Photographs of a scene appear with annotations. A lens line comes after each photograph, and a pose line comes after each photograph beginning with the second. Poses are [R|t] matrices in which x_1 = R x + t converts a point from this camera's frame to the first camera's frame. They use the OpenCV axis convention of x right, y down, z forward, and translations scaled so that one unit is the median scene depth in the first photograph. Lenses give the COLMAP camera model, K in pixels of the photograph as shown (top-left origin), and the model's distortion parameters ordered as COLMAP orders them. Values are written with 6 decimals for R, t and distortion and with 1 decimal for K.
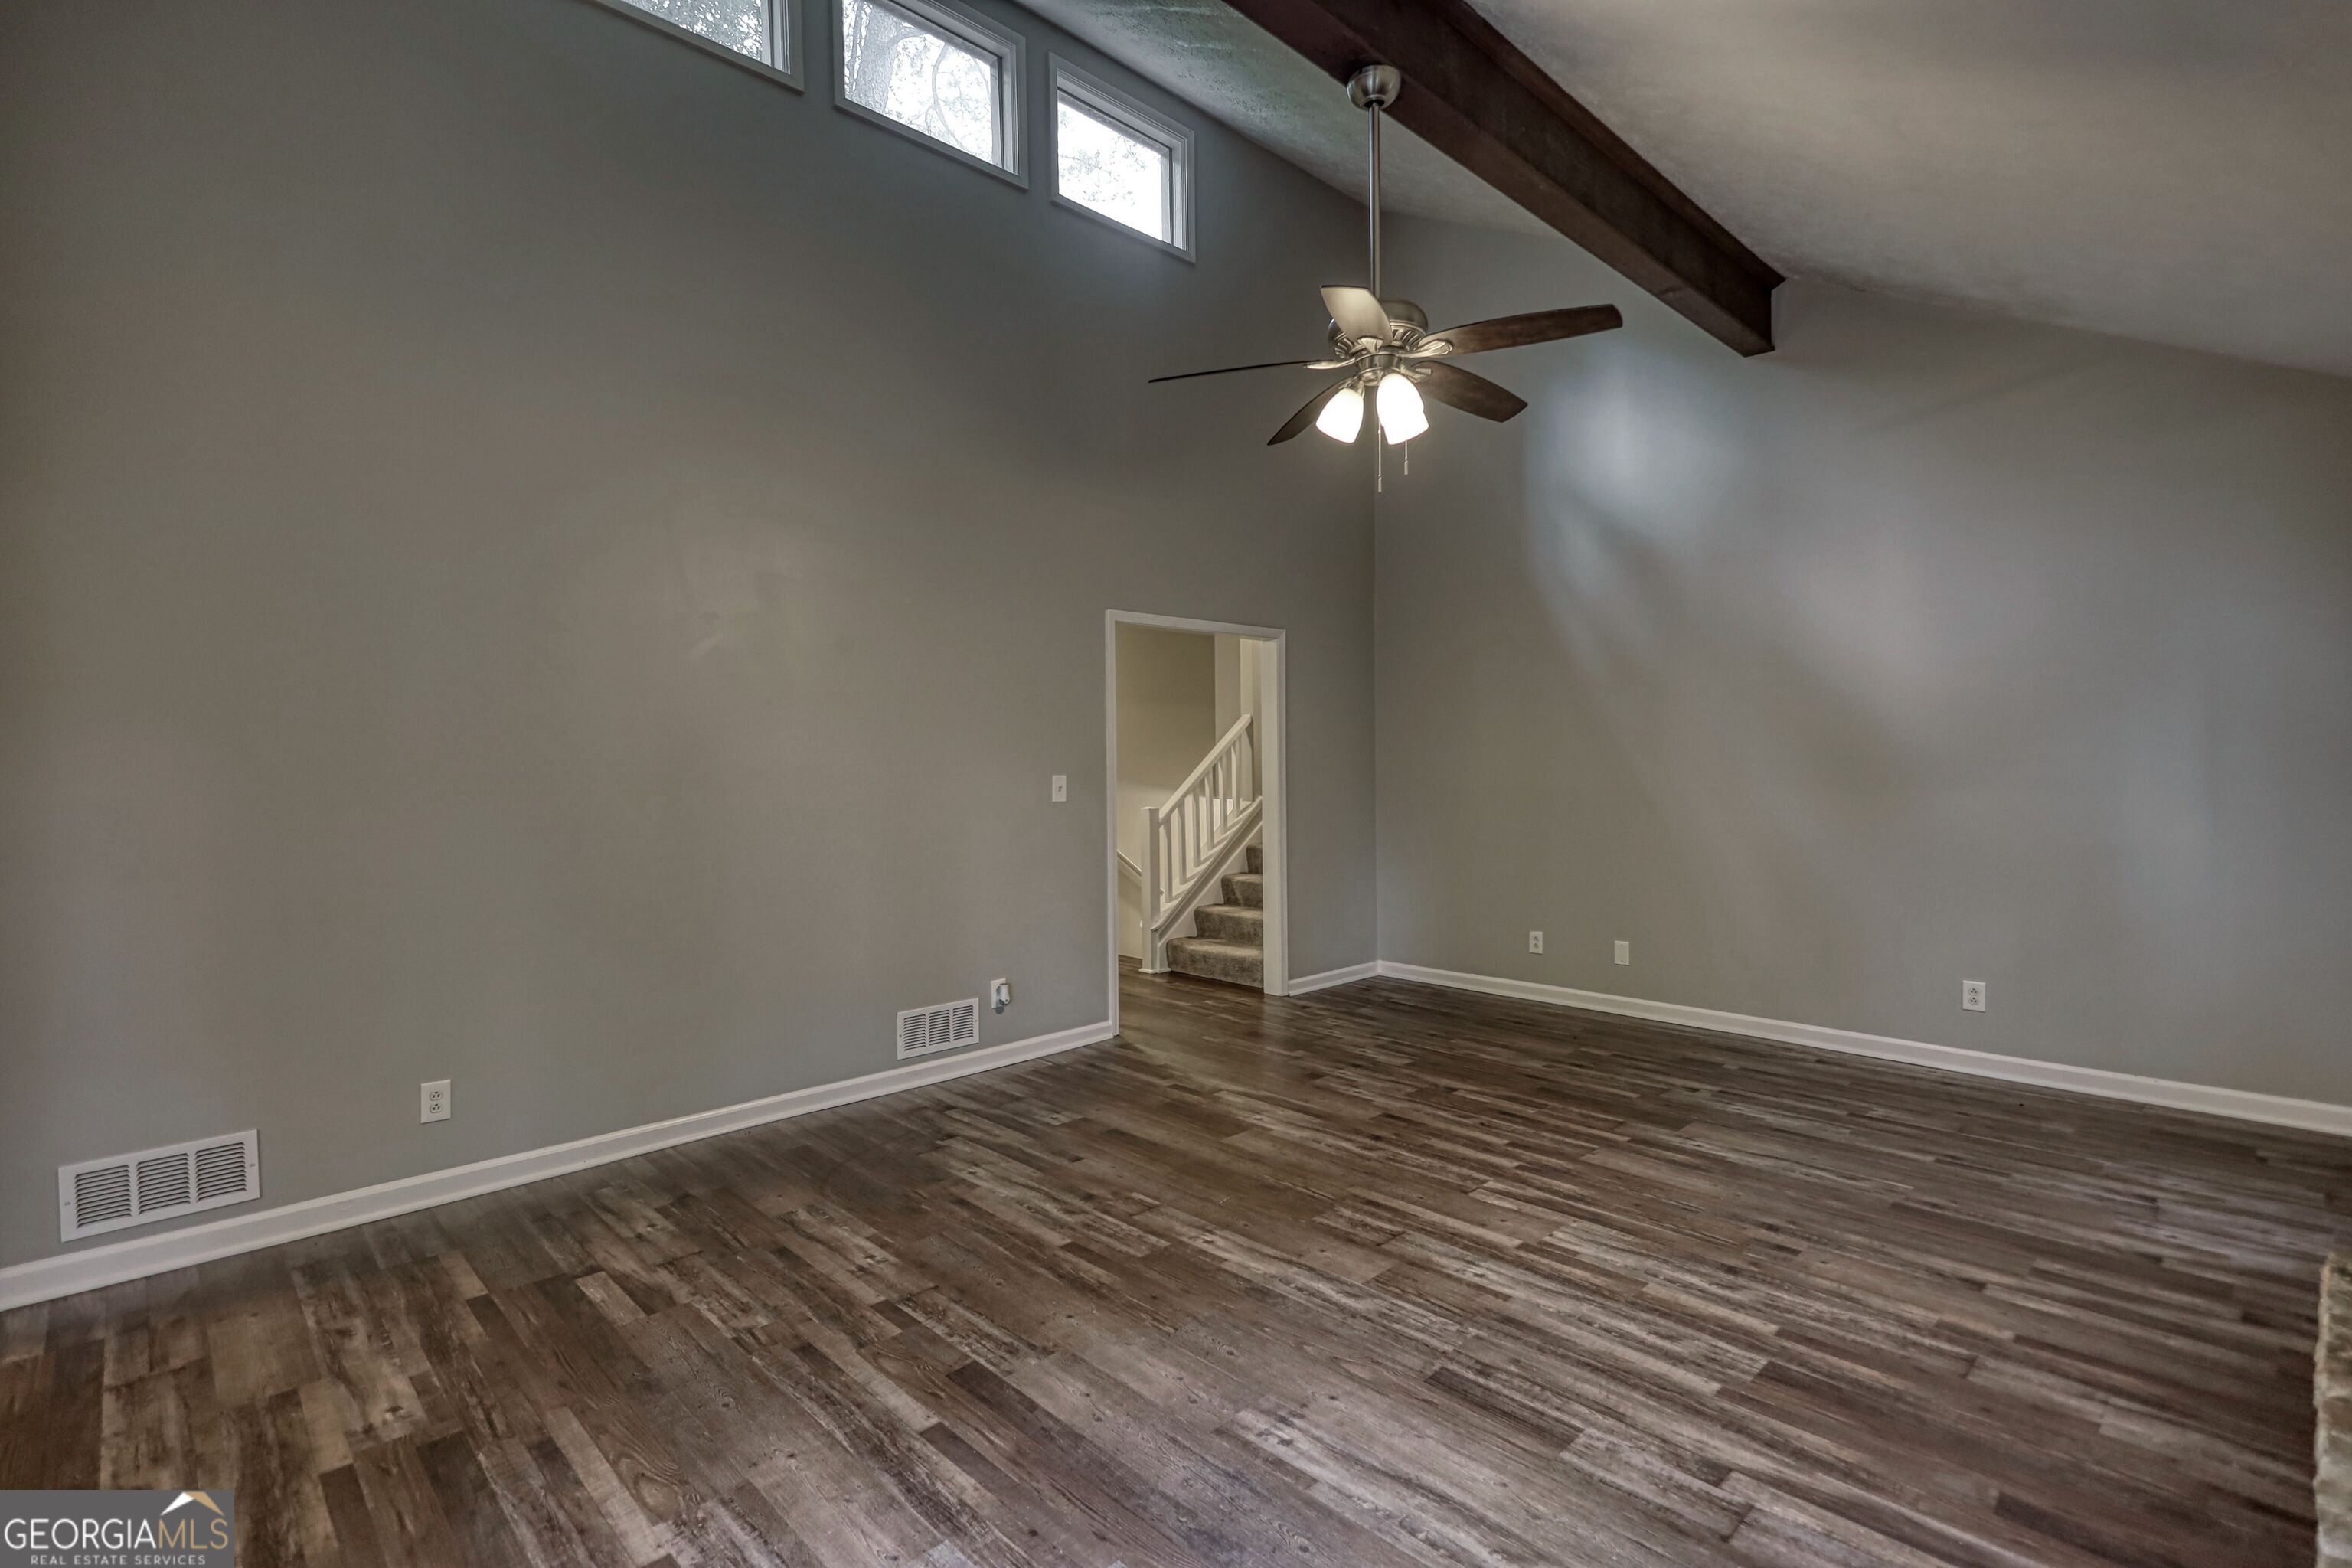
lens RADIAL K [[1103.5, 0, 1168.5], [0, 1103.5, 789.3], [0, 0, 1]] dist [0.002442, 0.000510]
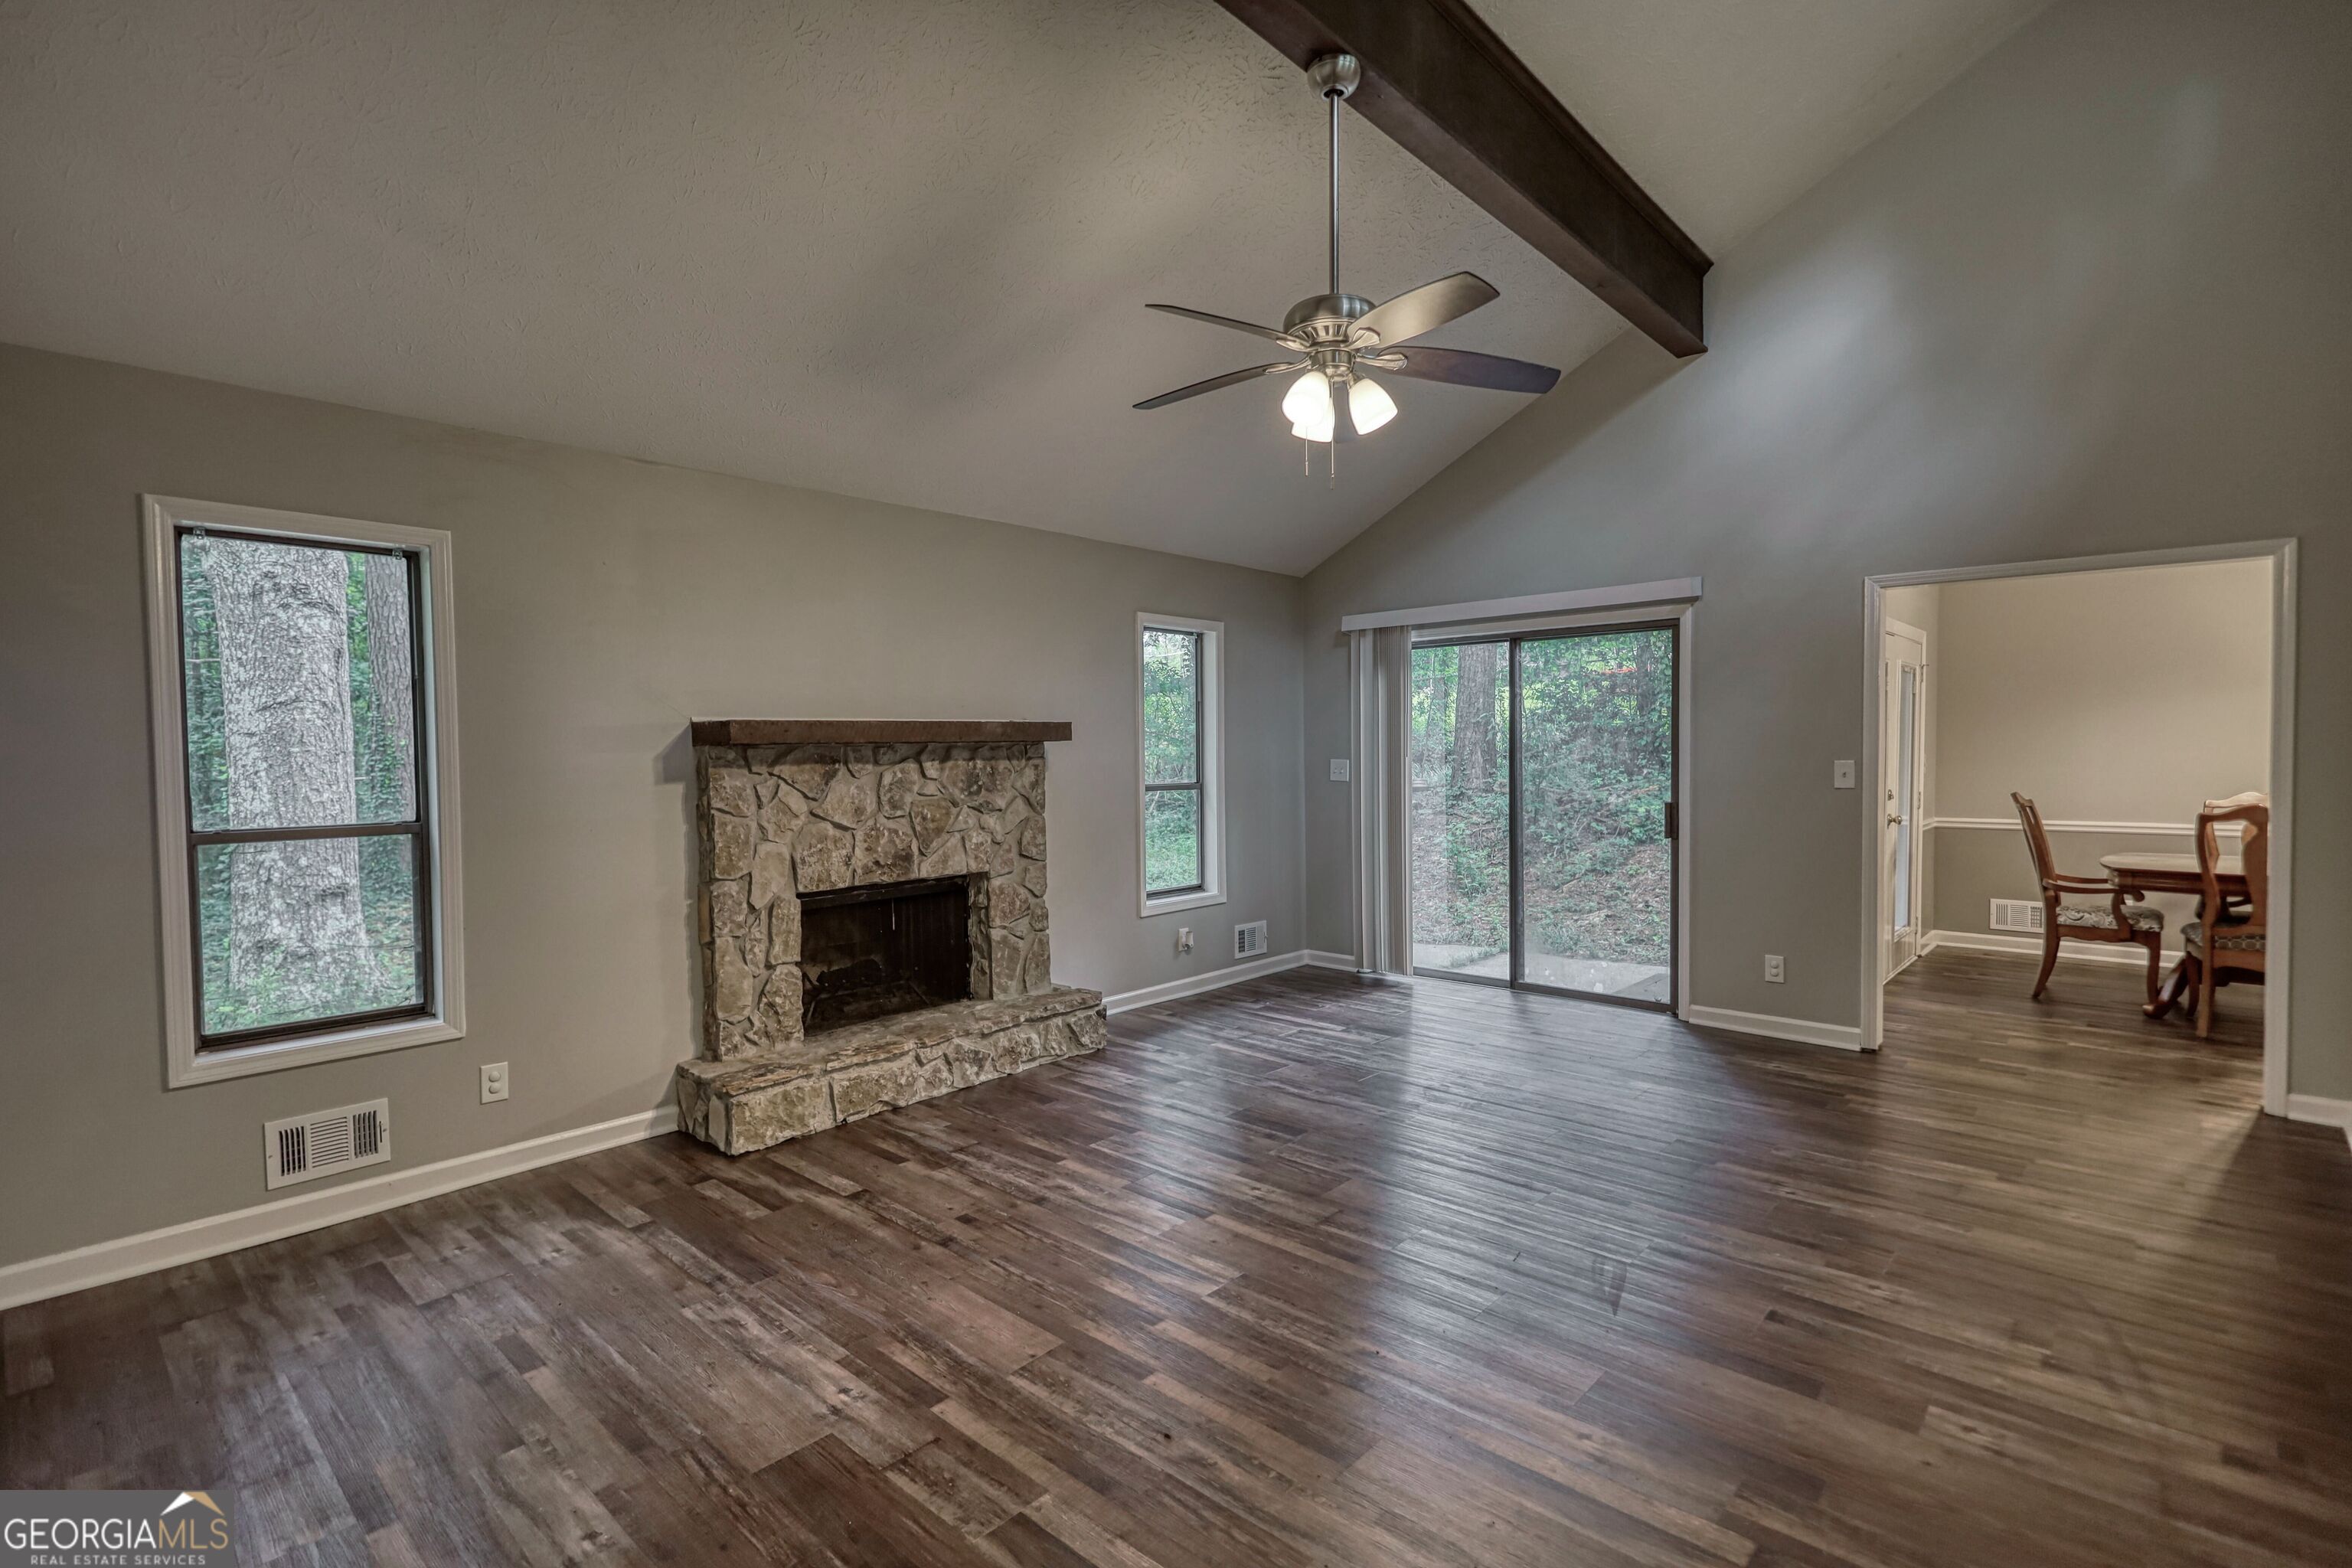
lens RADIAL K [[1103.5, 0, 1168.5], [0, 1103.5, 789.3], [0, 0, 1]] dist [0.002442, 0.000510]
pose [[-0.997955, 0.021527, -0.060181, 0.424641], [0.017844, 0.997973, 0.061079, -0.064518], [0.061374, 0.059880, -0.996317, 2.089048]]
